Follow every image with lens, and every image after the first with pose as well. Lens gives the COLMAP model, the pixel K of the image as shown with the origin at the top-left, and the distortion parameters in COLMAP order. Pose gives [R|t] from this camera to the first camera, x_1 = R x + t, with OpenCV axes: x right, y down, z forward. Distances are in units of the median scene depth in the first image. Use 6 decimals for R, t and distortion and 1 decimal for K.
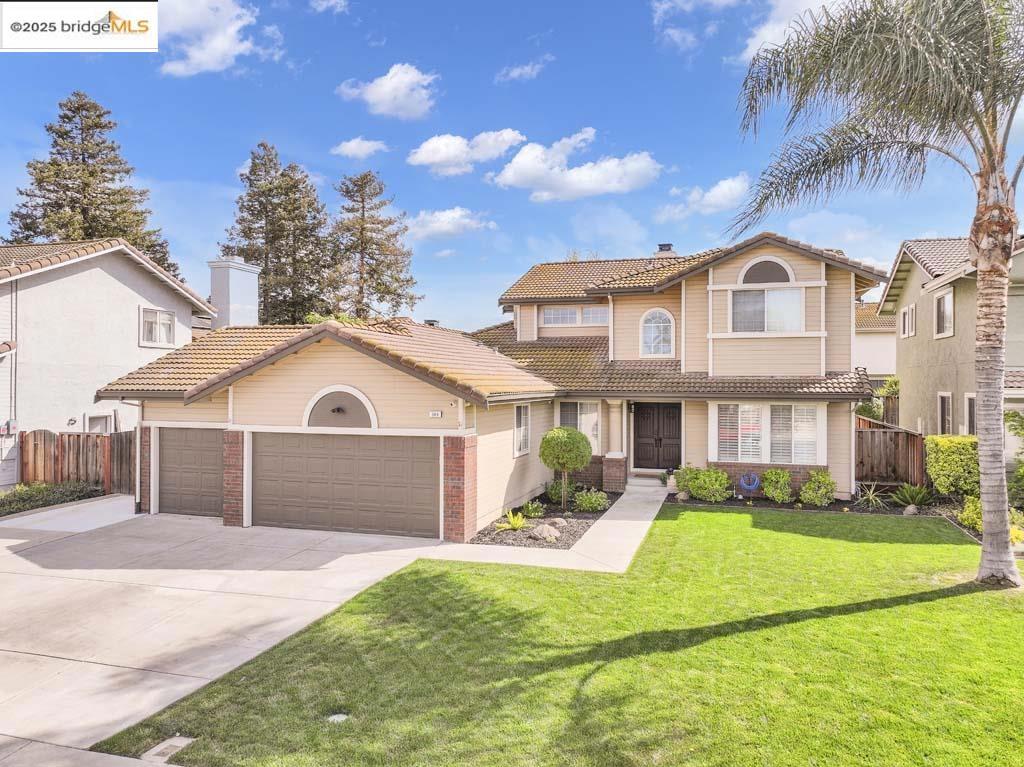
lens RADIAL K [[717.6, 0, 514.3], [0, 717.6, 379.1], [0, 0, 1]] dist [-0.001414, 0.014578]
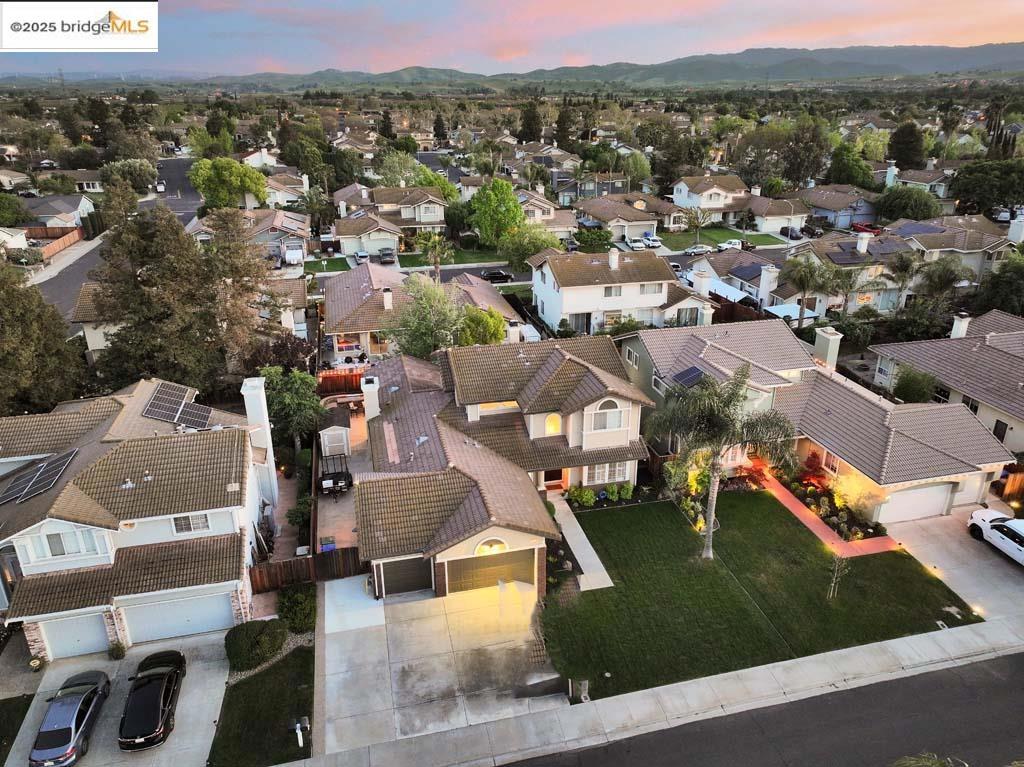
lens RADIAL K [[717.6, 0, 512.9], [0, 717.6, 380.7], [0, 0, 1]] dist [-0.001414, 0.014578]
pose [[0.859457, -0.198354, 0.471158, -0.966316], [0.004466, 0.924534, 0.381073, -1.106360], [-0.511189, -0.325412, 0.795483, -0.603274]]
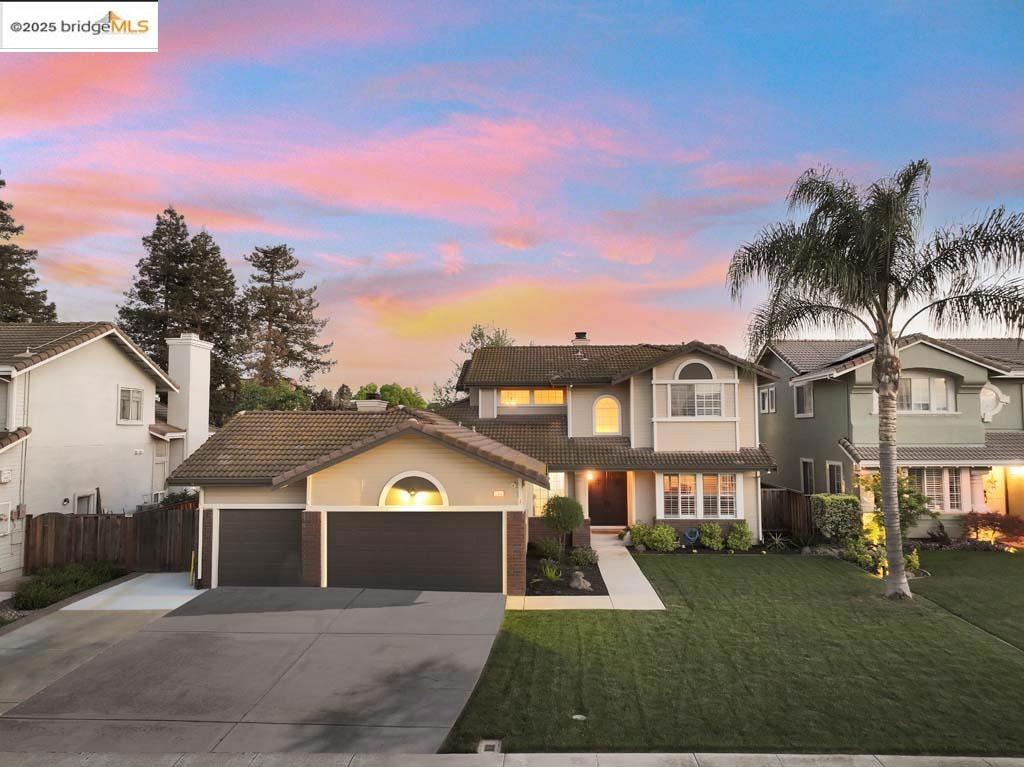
lens RADIAL K [[717.6, 0, 512.8], [0, 717.6, 376.8], [0, 0, 1]] dist [-0.001414, 0.014578]
pose [[0.967245, 0.010948, 0.253610, -0.317597], [0.006255, 0.997738, -0.066926, -0.055706], [-0.253769, 0.066320, 0.964988, -0.186463]]
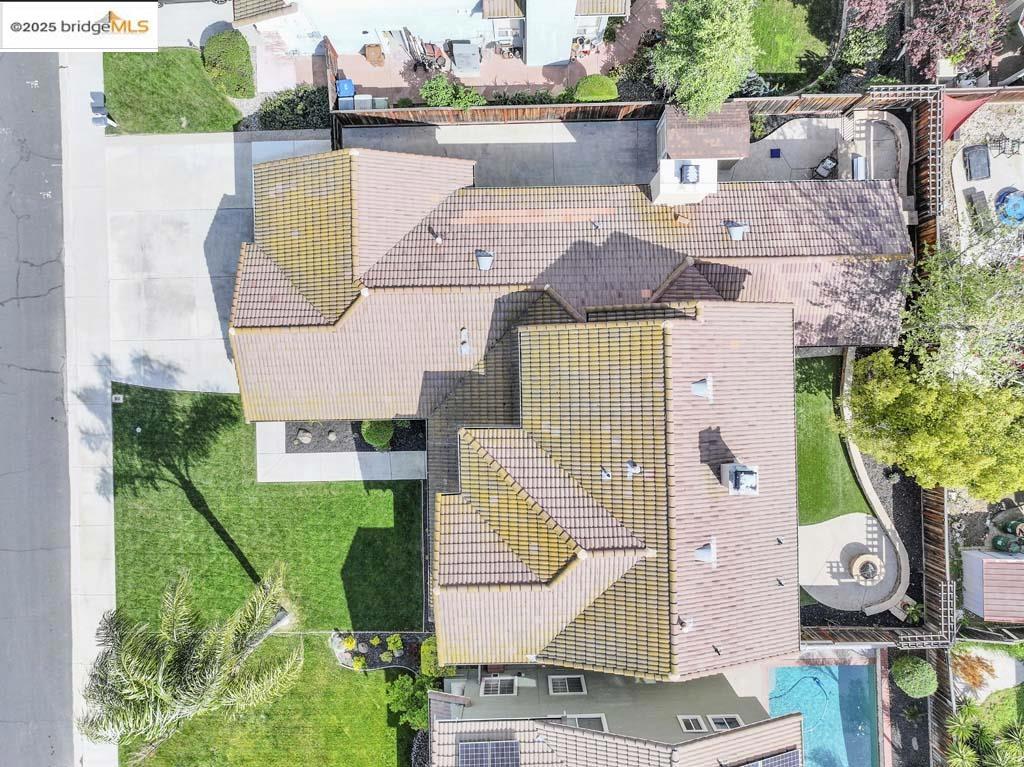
lens RADIAL K [[717.6, 0, 513.4], [0, 717.6, 380.4], [0, 0, 1]] dist [-0.001414, 0.014578]
pose [[0.314700, 0.949181, -0.004498, 0.068329], [0.013368, 0.000306, 0.999911, -1.456151], [0.949097, -0.314732, -0.012593, 1.297288]]
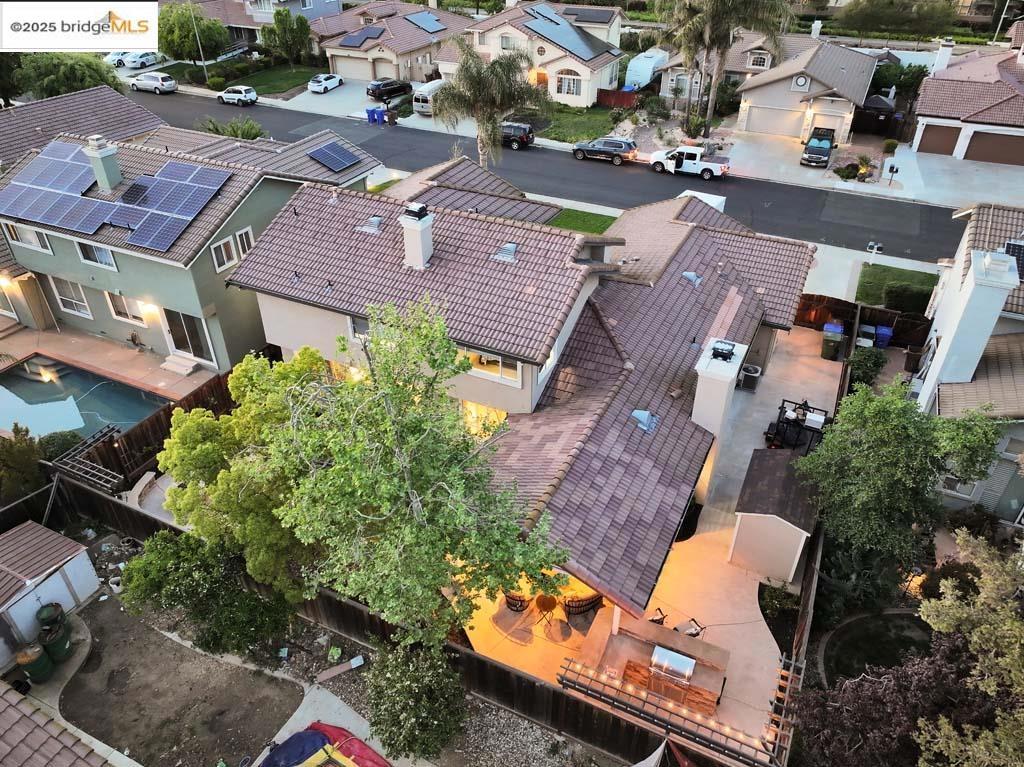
lens RADIAL K [[717.6, 0, 512.6], [0, 717.6, 383.6], [0, 0, 1]] dist [-0.001414, 0.014578]
pose [[-0.988781, -0.090907, 0.118521, -0.000858], [-0.007774, 0.823718, 0.566947, -0.742552], [-0.149168, 0.559665, -0.815184, 2.741725]]
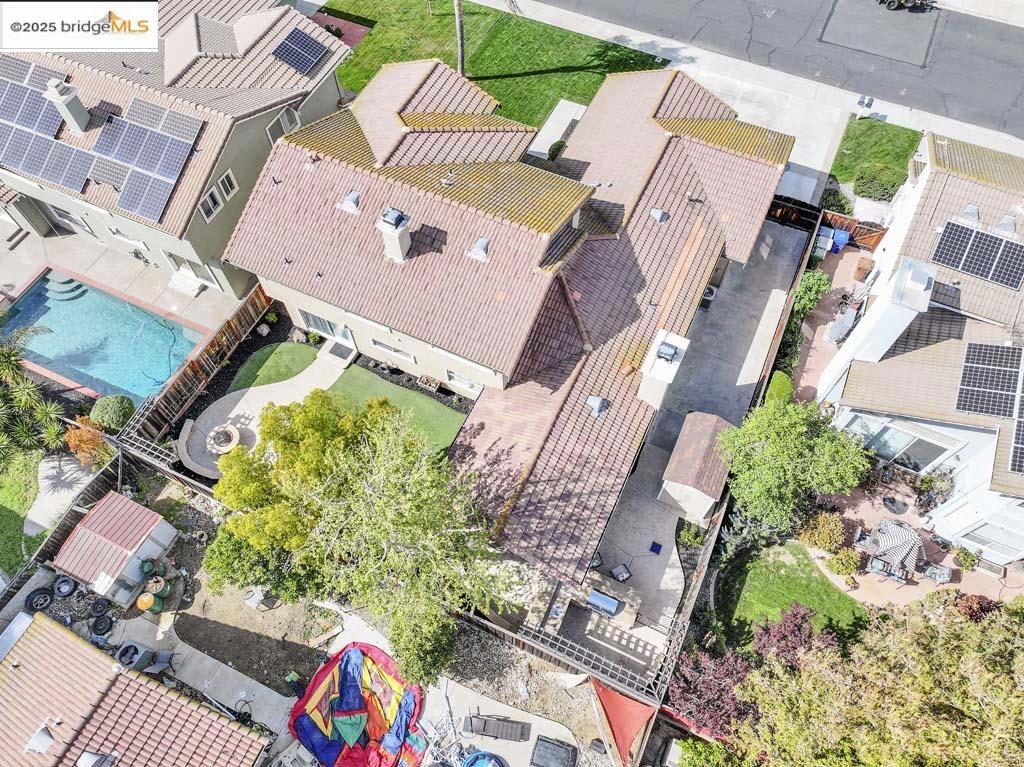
lens RADIAL K [[717.6, 0, 514.8], [0, 717.6, 385.8], [0, 0, 1]] dist [-0.001414, 0.014578]
pose [[-0.990634, -0.121043, 0.063185, -0.005013], [-0.005632, 0.498576, 0.866828, -1.268969], [-0.136426, 0.858353, -0.494588, 2.480393]]
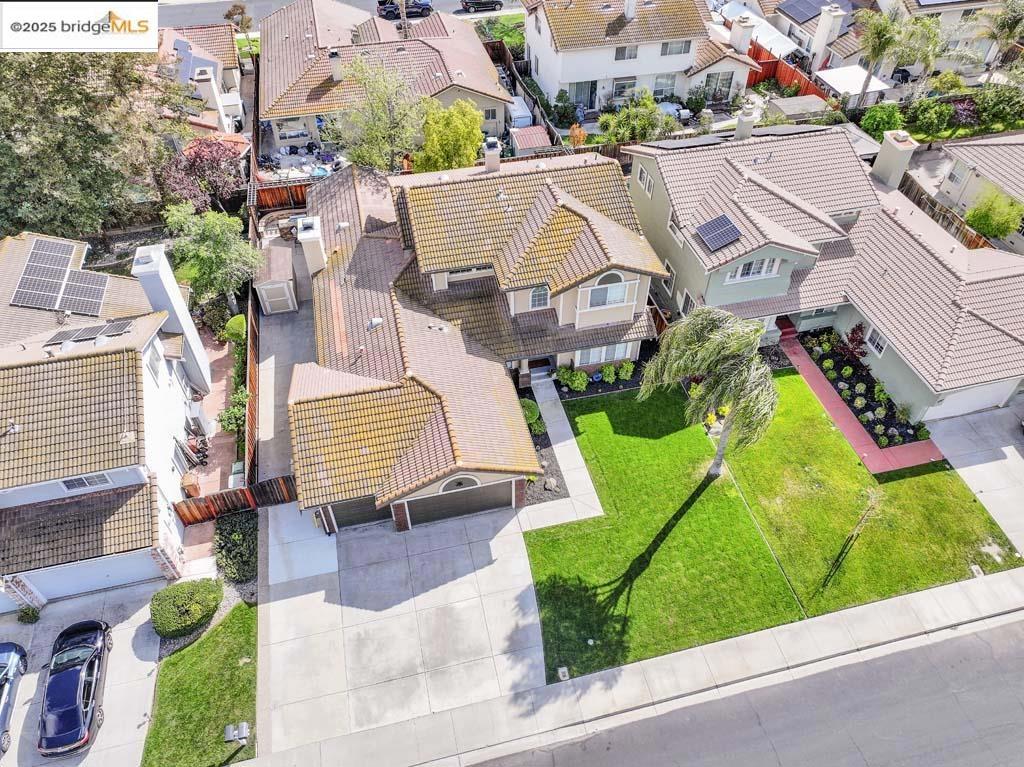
lens RADIAL K [[717.6, 0, 512.3], [0, 717.6, 377.4], [0, 0, 1]] dist [-0.001414, 0.014578]
pose [[0.859966, -0.366756, 0.354891, -0.577745], [0.002421, 0.698310, 0.715791, -1.276771], [-0.510345, -0.614697, 0.601411, -0.067203]]
